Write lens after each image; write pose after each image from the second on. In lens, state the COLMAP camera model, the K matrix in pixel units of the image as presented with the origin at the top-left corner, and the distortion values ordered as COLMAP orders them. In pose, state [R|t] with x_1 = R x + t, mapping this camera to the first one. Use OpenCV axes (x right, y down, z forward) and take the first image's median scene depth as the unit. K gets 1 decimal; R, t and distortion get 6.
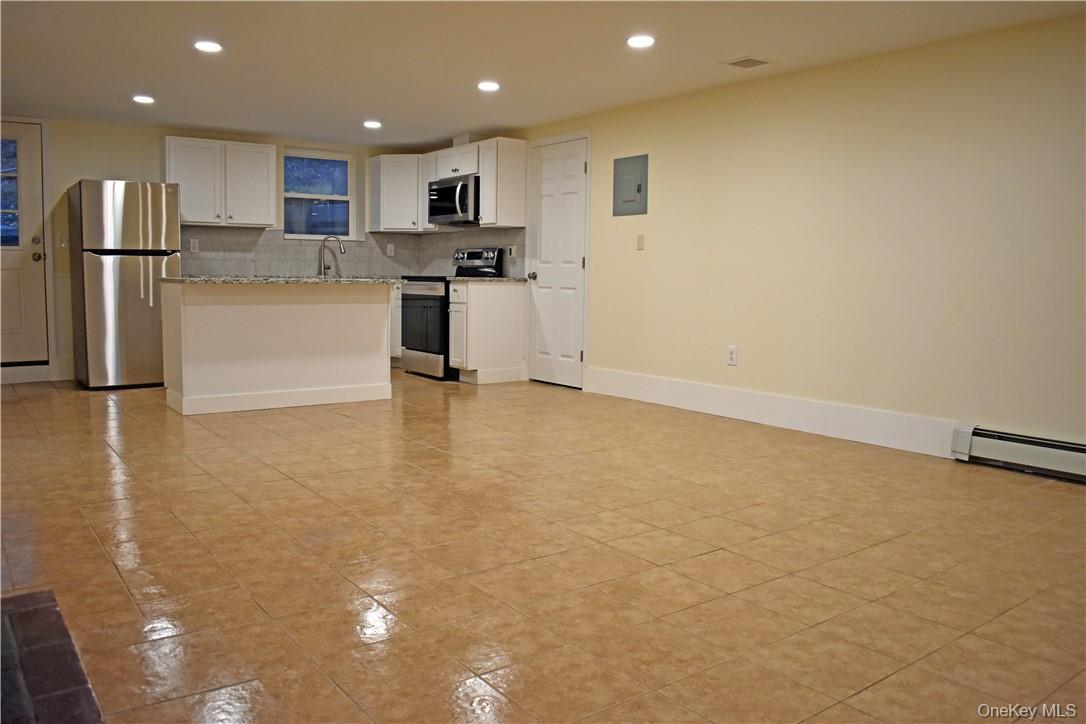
lens RADIAL K [[843.9, 0, 543.0], [0, 843.9, 362.0], [0, 0, 1]] dist [-0.094010, 0.010560]
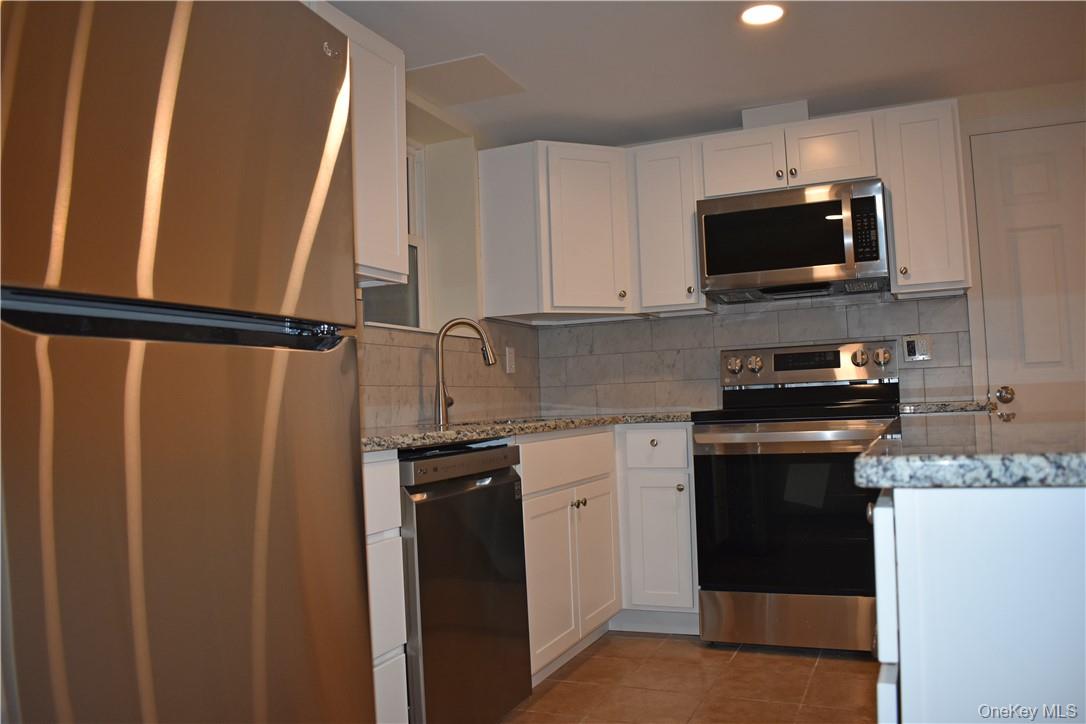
lens RADIAL K [[843.9, 0, 543.0], [0, 843.9, 362.0], [0, 0, 1]] dist [-0.094010, 0.010560]
pose [[0.864044, -0.020957, 0.502980, -0.461190], [0.102049, 0.985681, -0.134236, -0.083497], [-0.492964, 0.167314, 0.853810, 0.719453]]
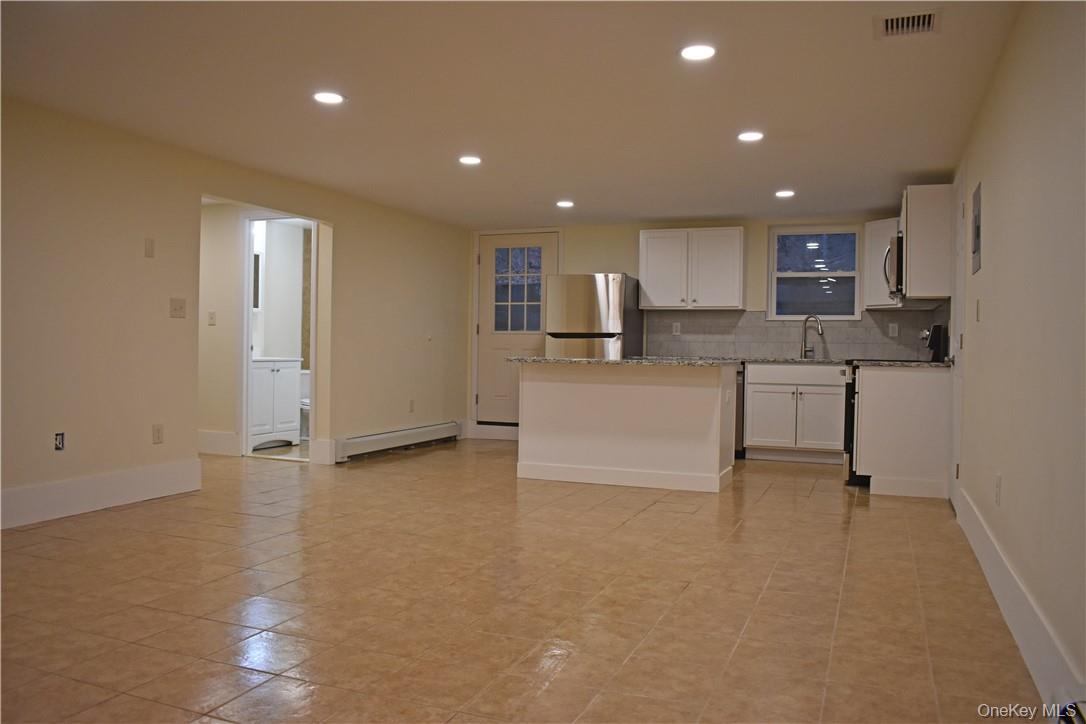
lens RADIAL K [[843.9, 0, 543.0], [0, 843.9, 362.0], [0, 0, 1]] dist [-0.094010, 0.010560]
pose [[0.527324, 0.008452, -0.849622, 0.415196], [-0.095991, 0.994141, -0.049688, -0.028434], [0.844225, 0.107758, 0.525046, 0.299349]]
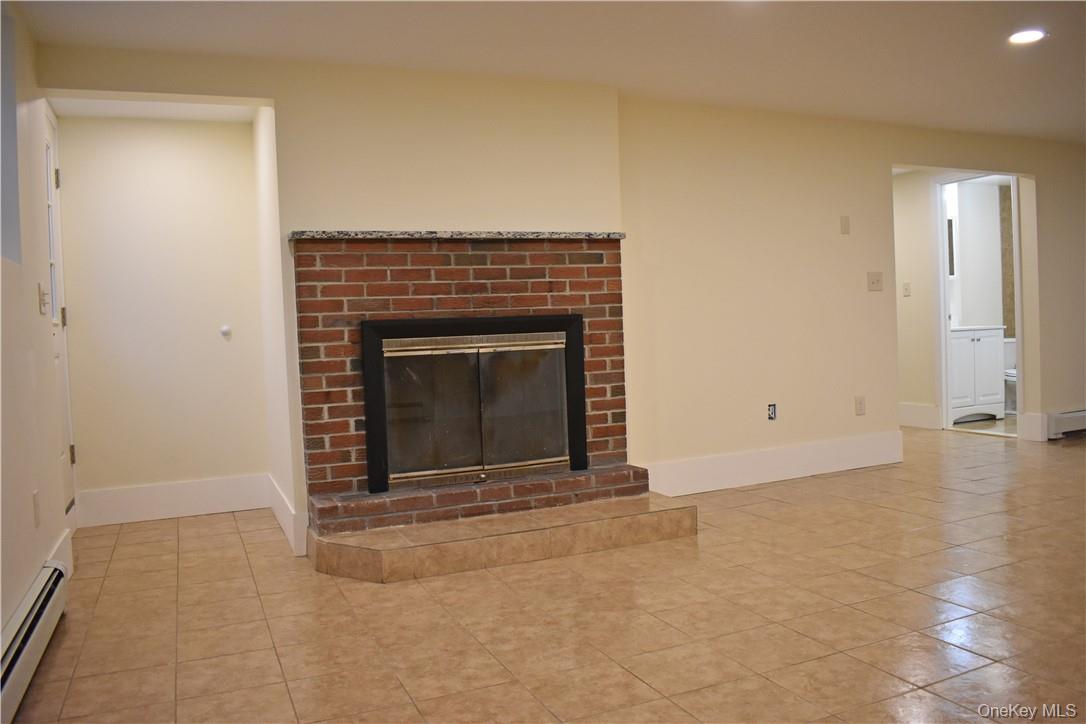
lens RADIAL K [[843.9, 0, 543.0], [0, 843.9, 362.0], [0, 0, 1]] dist [-0.094010, 0.010560]
pose [[-0.227611, 0.033572, -0.973173, 0.413447], [-0.062278, 0.996857, 0.048955, -0.027379], [0.971759, 0.071750, -0.224805, 0.290299]]
